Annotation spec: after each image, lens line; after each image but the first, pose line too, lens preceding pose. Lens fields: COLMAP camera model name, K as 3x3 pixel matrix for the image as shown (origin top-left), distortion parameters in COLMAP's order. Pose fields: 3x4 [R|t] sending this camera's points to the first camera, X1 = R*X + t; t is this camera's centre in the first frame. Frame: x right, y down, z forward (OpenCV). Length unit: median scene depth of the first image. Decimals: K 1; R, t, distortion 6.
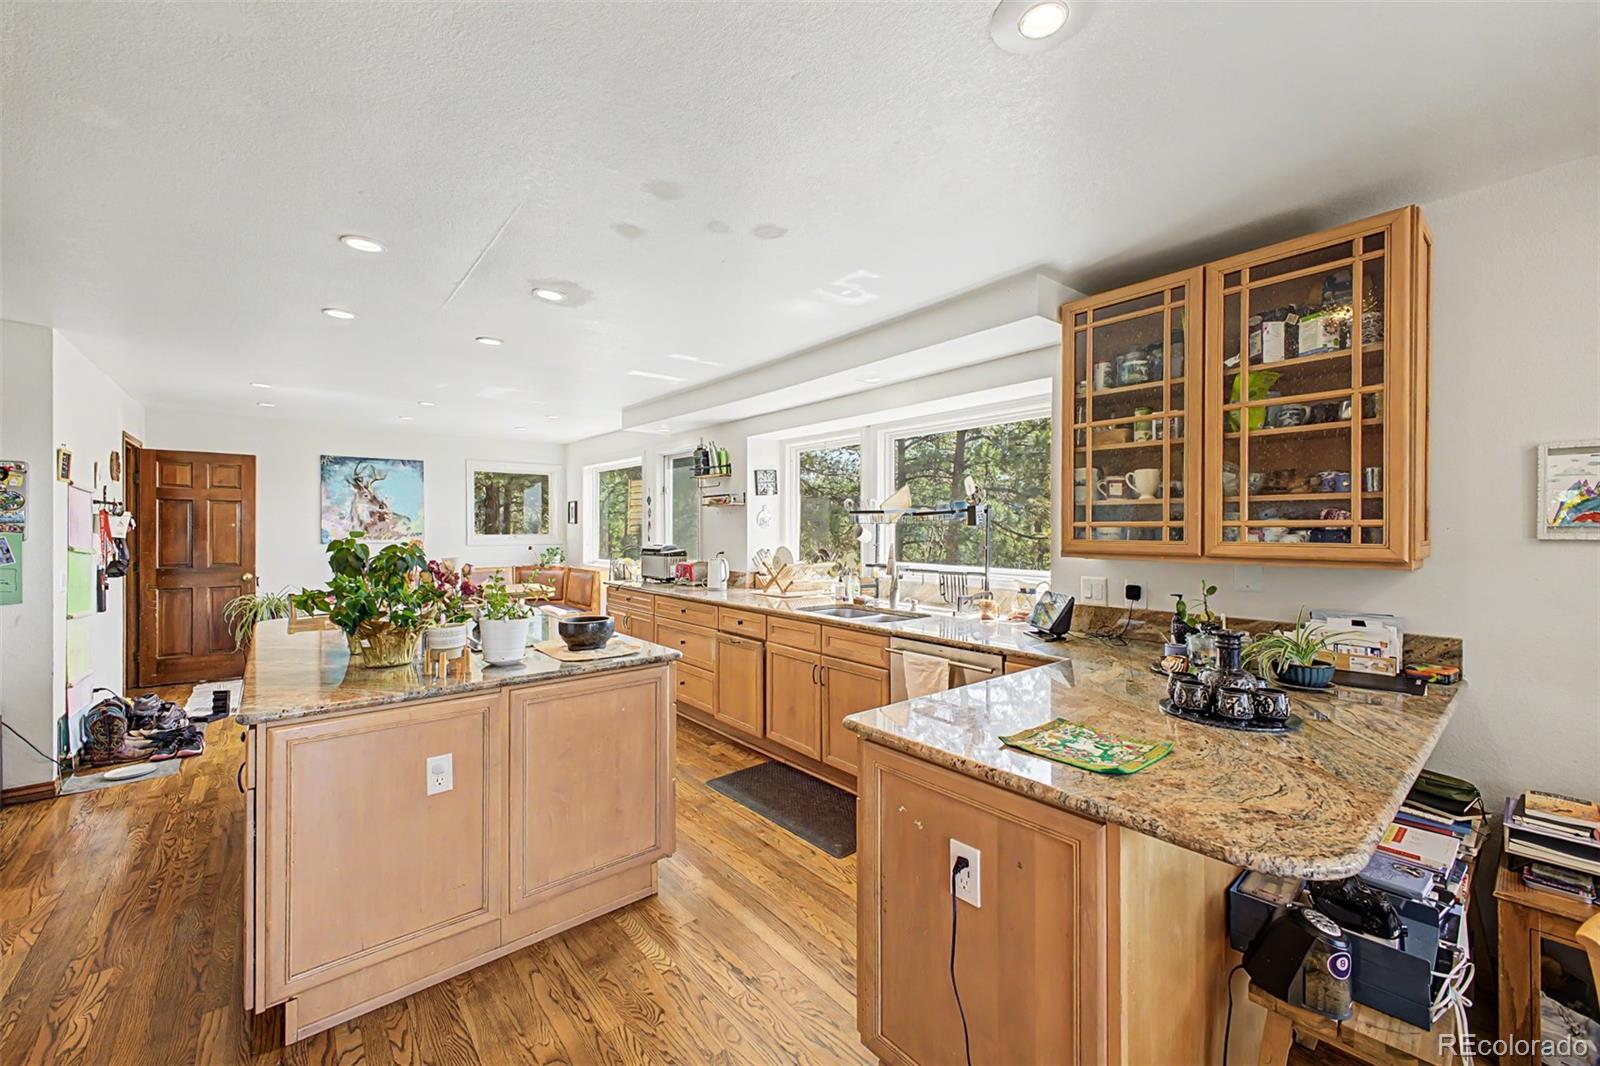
lens RADIAL K [[626.8, 0, 796.7], [0, 626.8, 527.0], [0, 0, 1]] dist [0.021906, -0.002011]
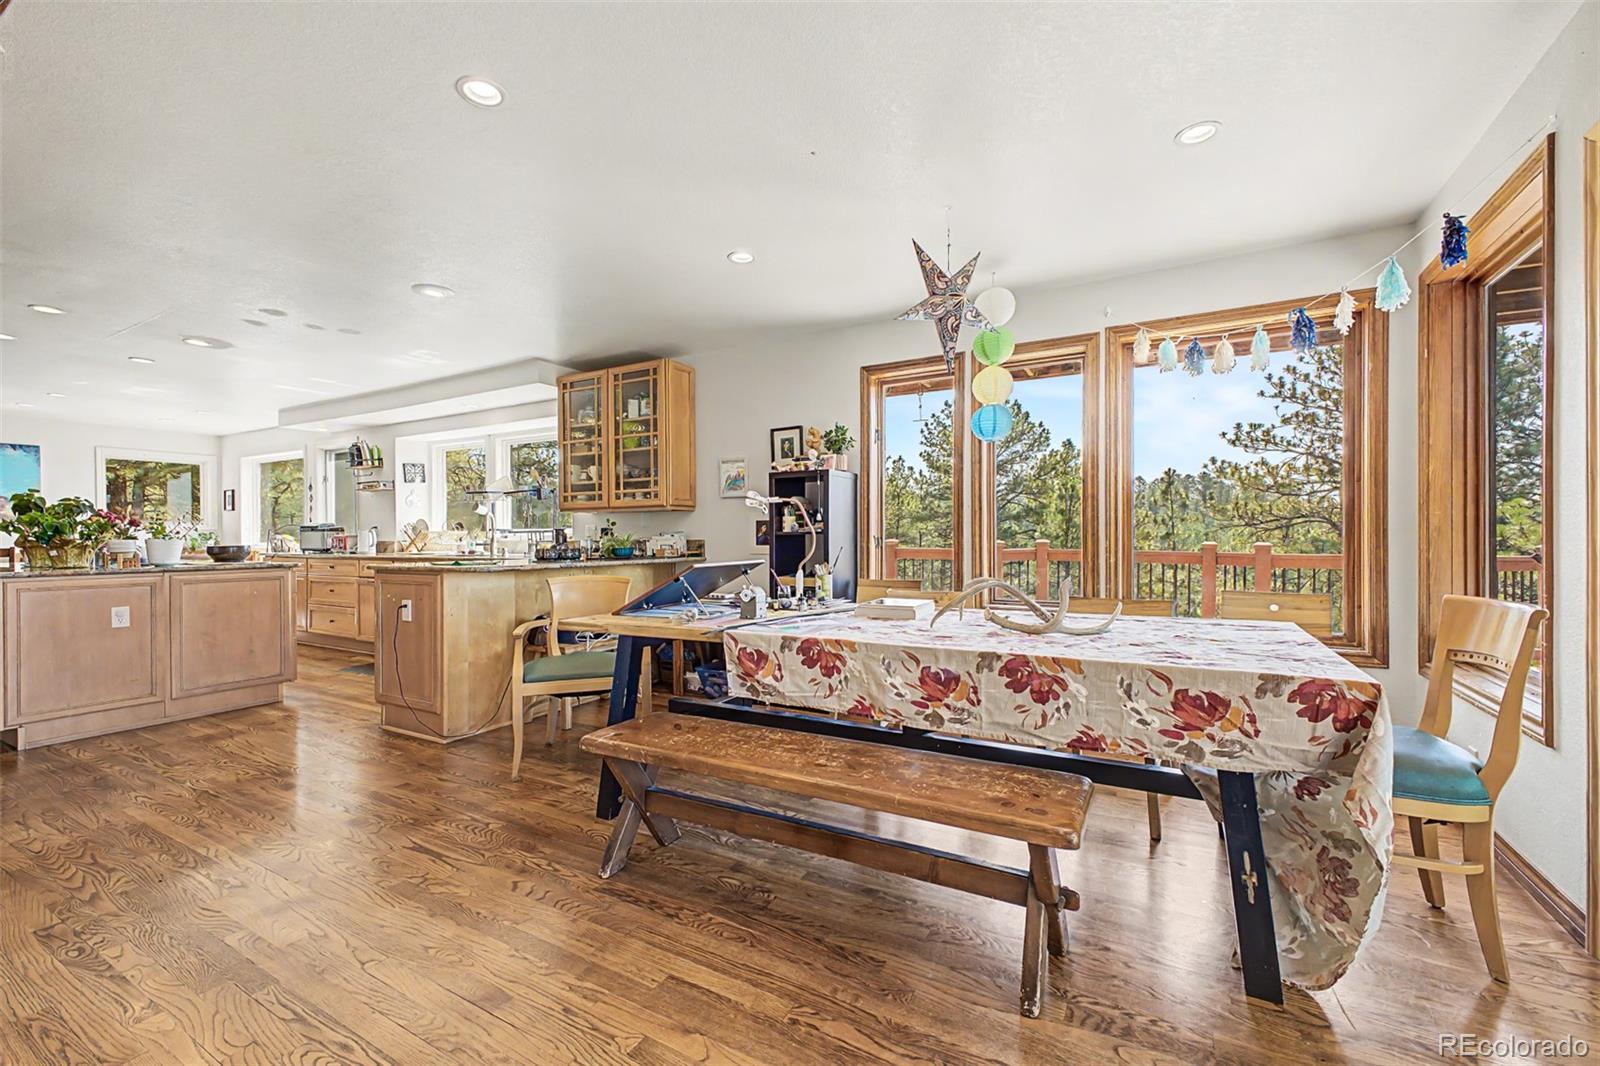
lens RADIAL K [[626.8, 0, 804.8], [0, 626.8, 529.8], [0, 0, 1]] dist [0.021906, -0.002011]
pose [[0.927959, -0.008310, 0.372589, 0.208541], [0.010695, 0.999933, -0.004334, 0.060276], [-0.372528, 0.008007, 0.927987, -0.521494]]
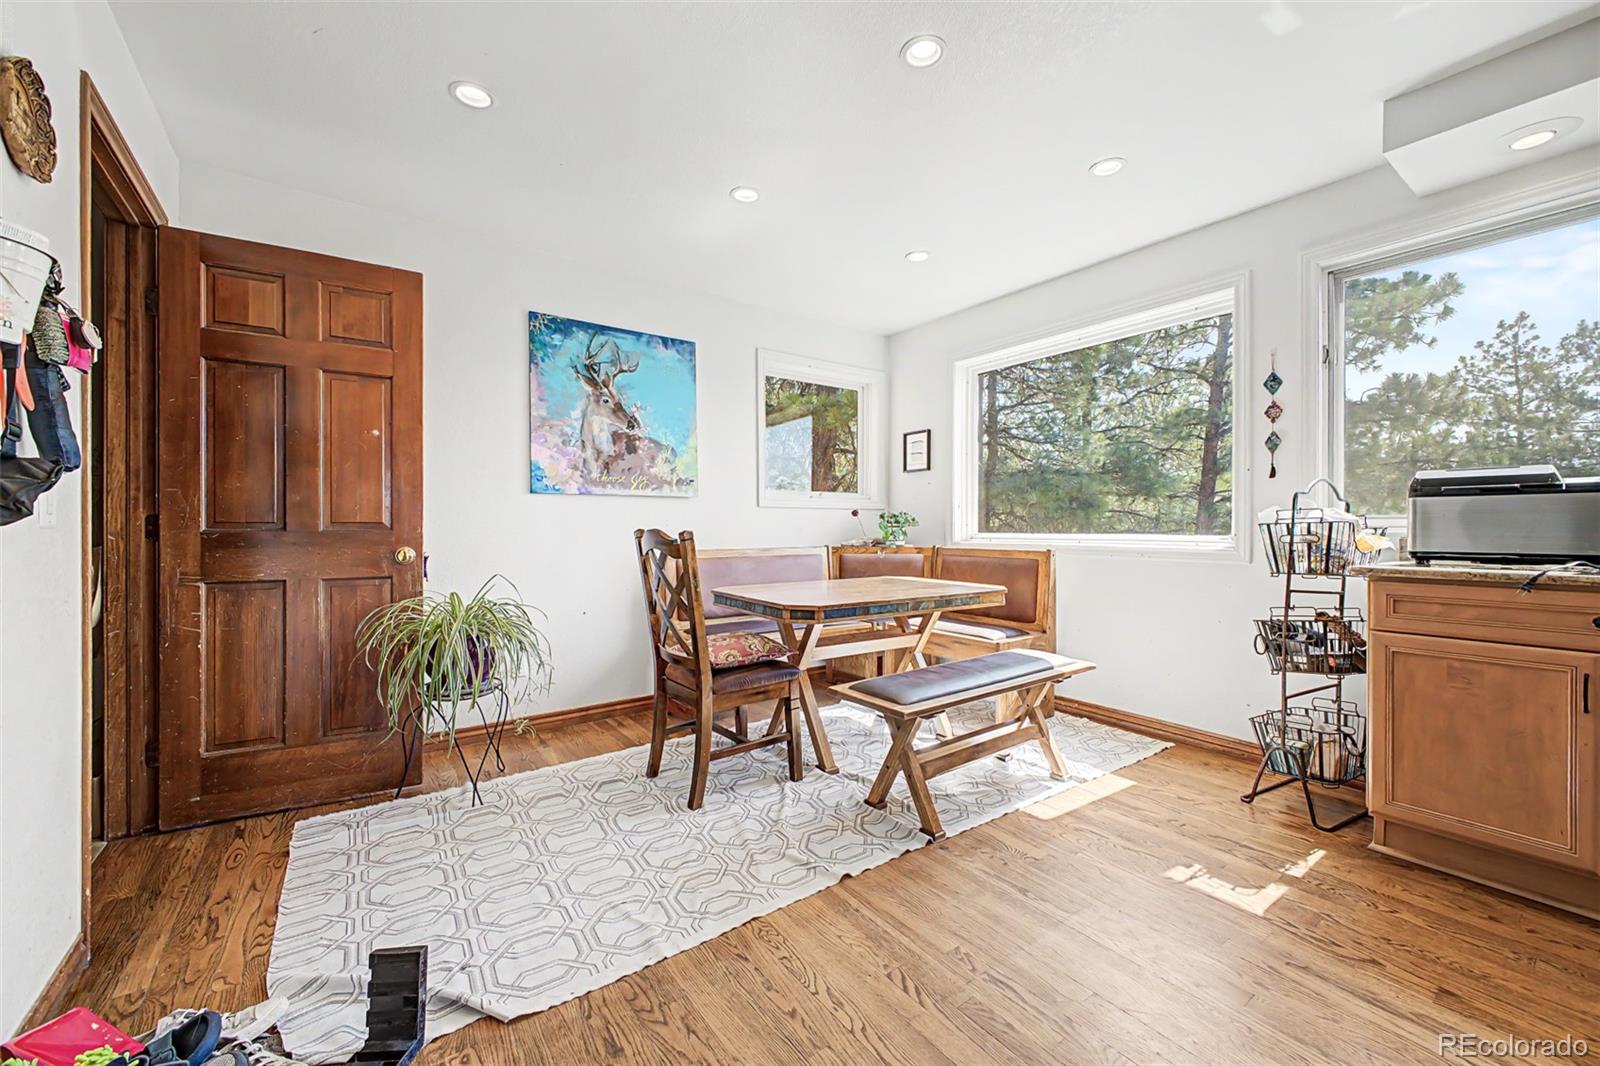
lens RADIAL K [[626.8, 0, 817.7], [0, 626.8, 526.4], [0, 0, 1]] dist [0.021906, -0.002011]
pose [[0.998999, -0.002091, -0.044680, -0.606521], [0.002067, 0.999998, -0.000579, 0.063744], [0.044681, 0.000487, 0.999001, 0.626869]]
